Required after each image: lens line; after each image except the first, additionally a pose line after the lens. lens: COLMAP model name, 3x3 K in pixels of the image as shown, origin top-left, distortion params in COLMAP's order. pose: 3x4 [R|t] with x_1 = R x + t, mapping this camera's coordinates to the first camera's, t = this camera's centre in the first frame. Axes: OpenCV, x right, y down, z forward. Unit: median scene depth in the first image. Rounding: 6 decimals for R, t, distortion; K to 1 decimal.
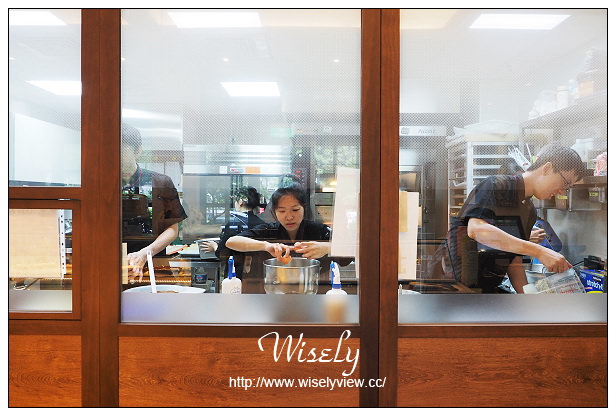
lens RADIAL K [[427.8, 0, 307.5], [0, 427.8, 206.7], [0, 0, 1]] dist [-0.000470, 0.000035]
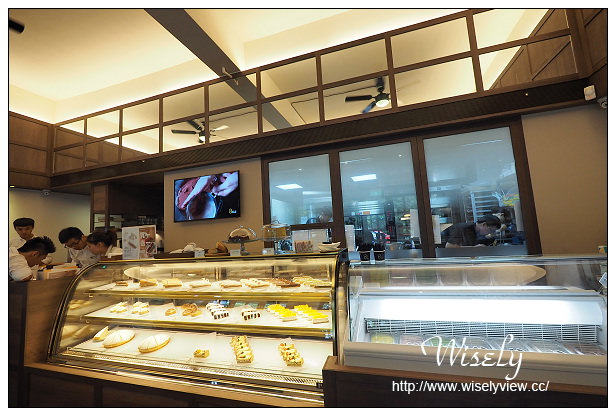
lens RADIAL K [[252.7, 0, 309.8], [0, 252.7, 207.4], [0, 0, 1]] dist [-0.001074, -0.000015]
pose [[0.953034, -0.096131, -0.287202, -0.044155], [0.064359, 0.990913, -0.118108, 0.029921], [0.295946, 0.094077, 0.950561, -0.457798]]
